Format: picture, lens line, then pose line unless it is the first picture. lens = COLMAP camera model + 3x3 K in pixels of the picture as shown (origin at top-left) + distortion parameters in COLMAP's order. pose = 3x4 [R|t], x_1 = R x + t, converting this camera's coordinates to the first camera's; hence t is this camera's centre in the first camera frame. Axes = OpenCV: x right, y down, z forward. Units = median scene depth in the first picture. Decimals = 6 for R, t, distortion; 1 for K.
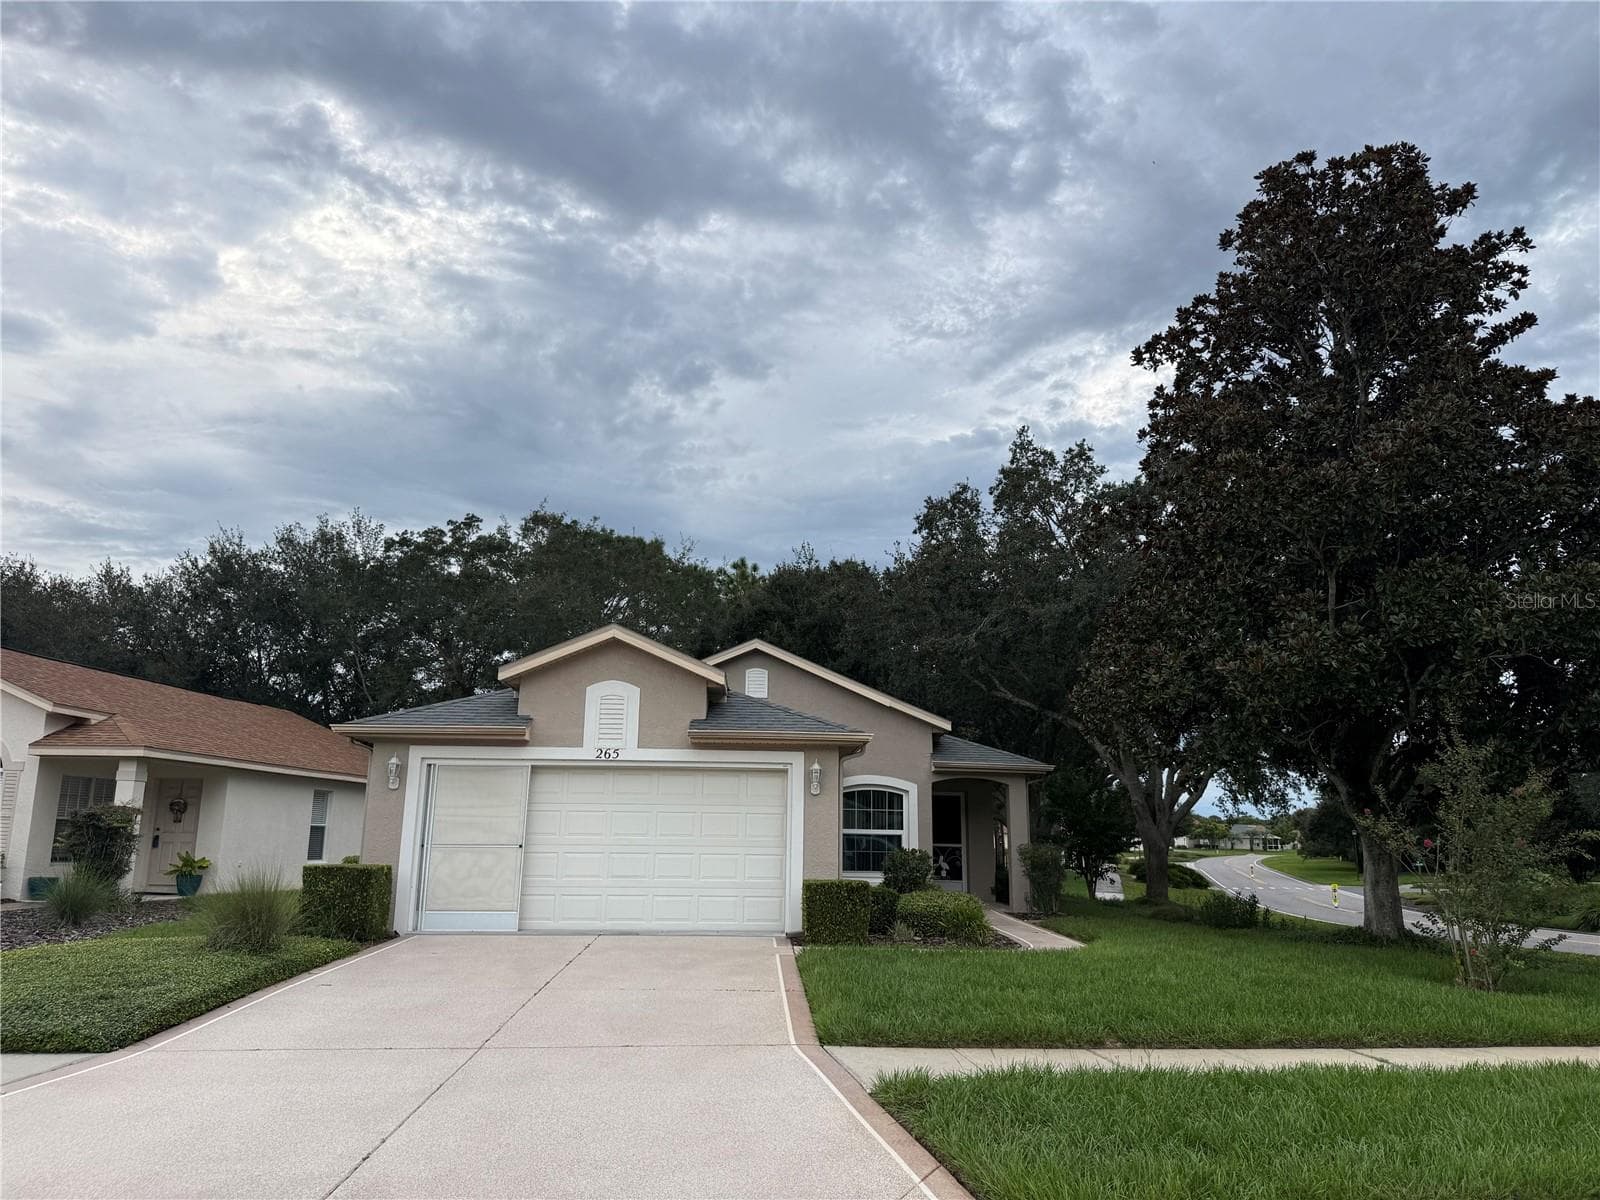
lens RADIAL K [[1183.9, 0, 791.7], [0, 1183.9, 589.4], [0, 0, 1]] dist [0.008794, -0.001211]
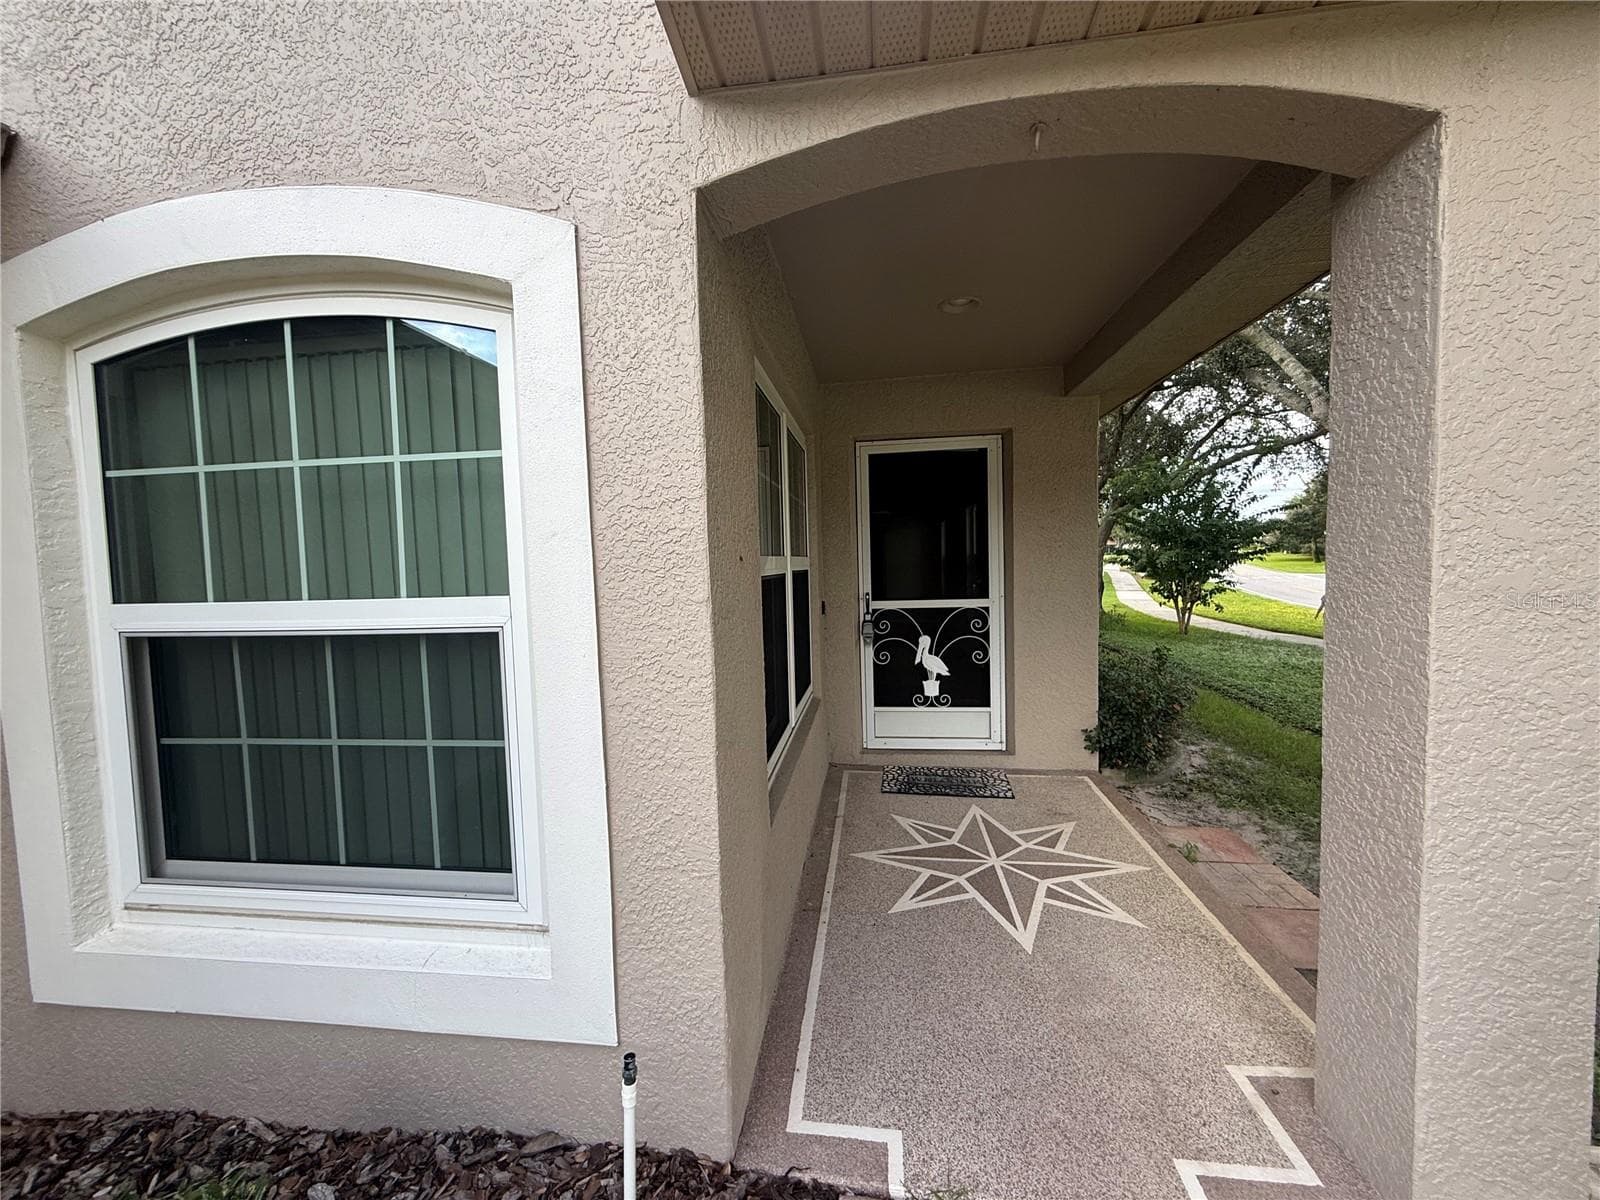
lens RADIAL K [[634.6, 0, 798.3], [0, 634.6, 602.1], [0, 0, 1]] dist [0.002604, -0.001024]
pose [[0.983047, -0.032809, -0.180396, 0.124547], [0.081162, 0.960086, 0.267669, 0.167260], [0.164414, -0.277772, 0.946473, 0.835369]]
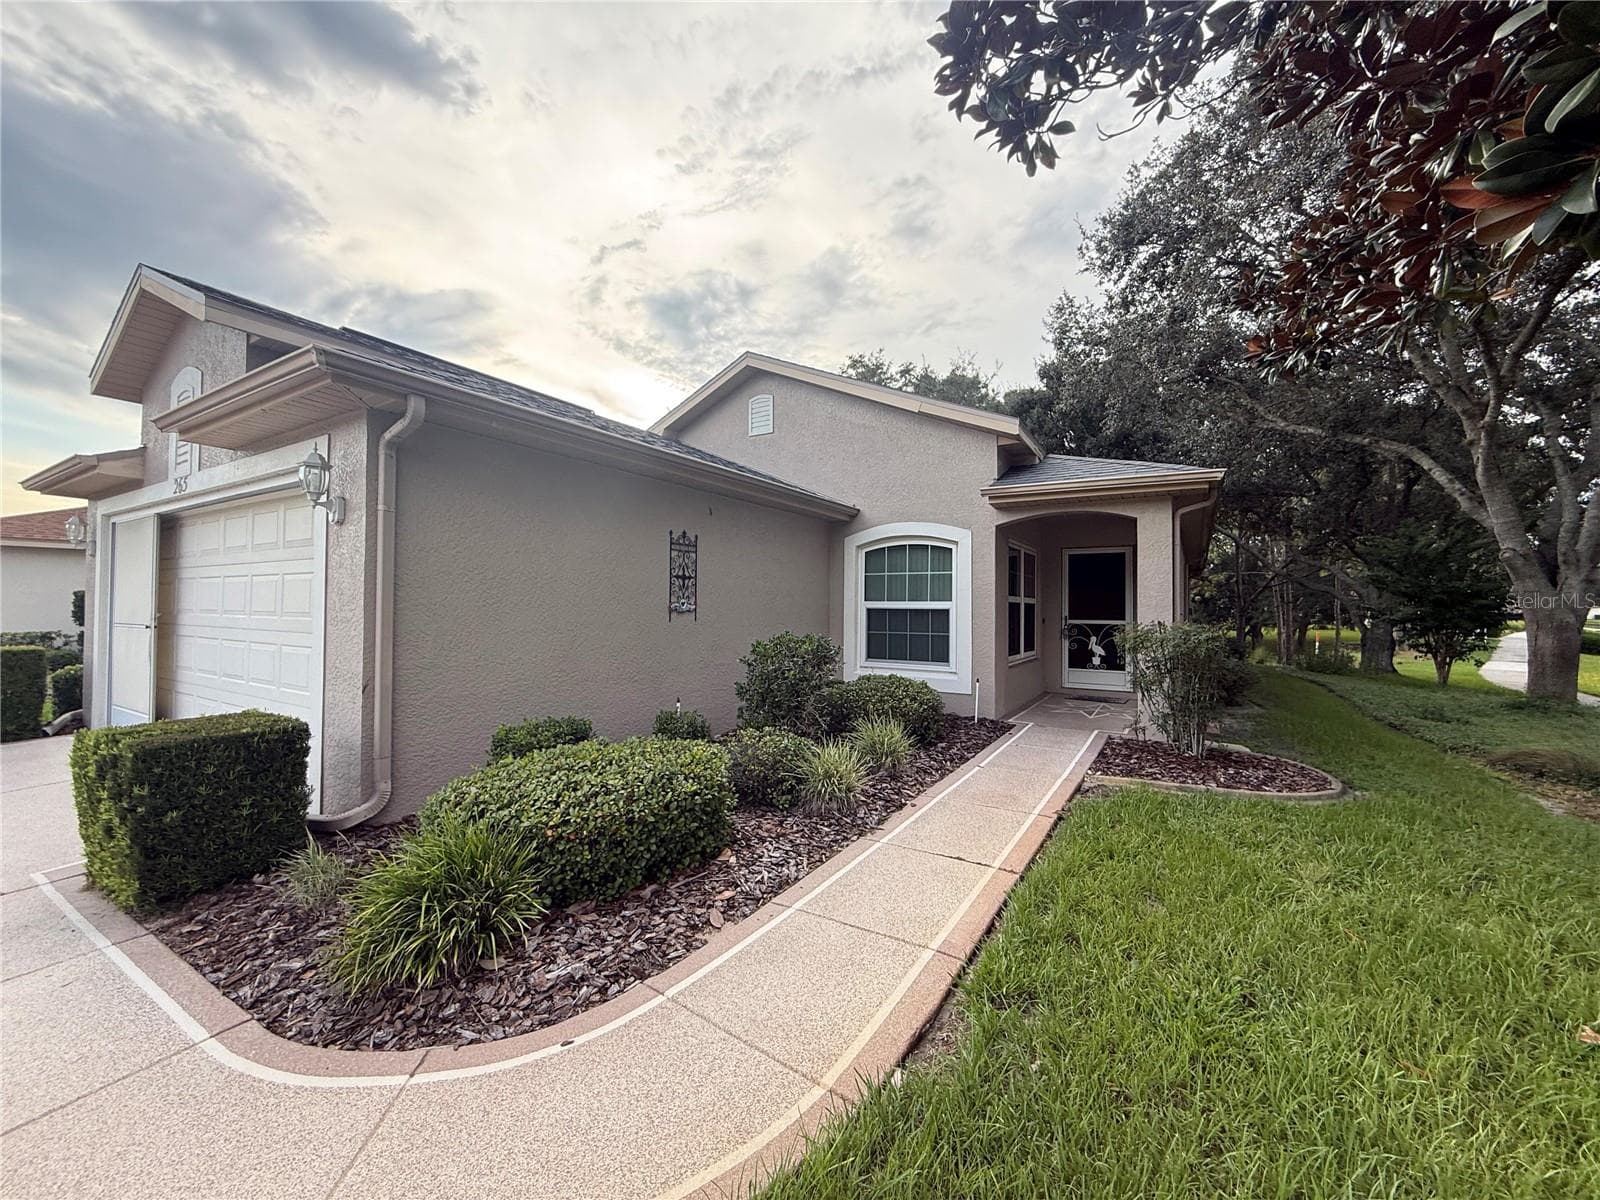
lens RADIAL K [[634.6, 0, 800.9], [0, 634.6, 602.9], [0, 0, 1]] dist [0.002604, -0.001024]
pose [[0.822930, -0.016430, -0.567906, 0.199663], [0.124143, 0.980628, 0.151519, 0.125729], [0.554414, -0.195191, 0.809027, 0.599332]]
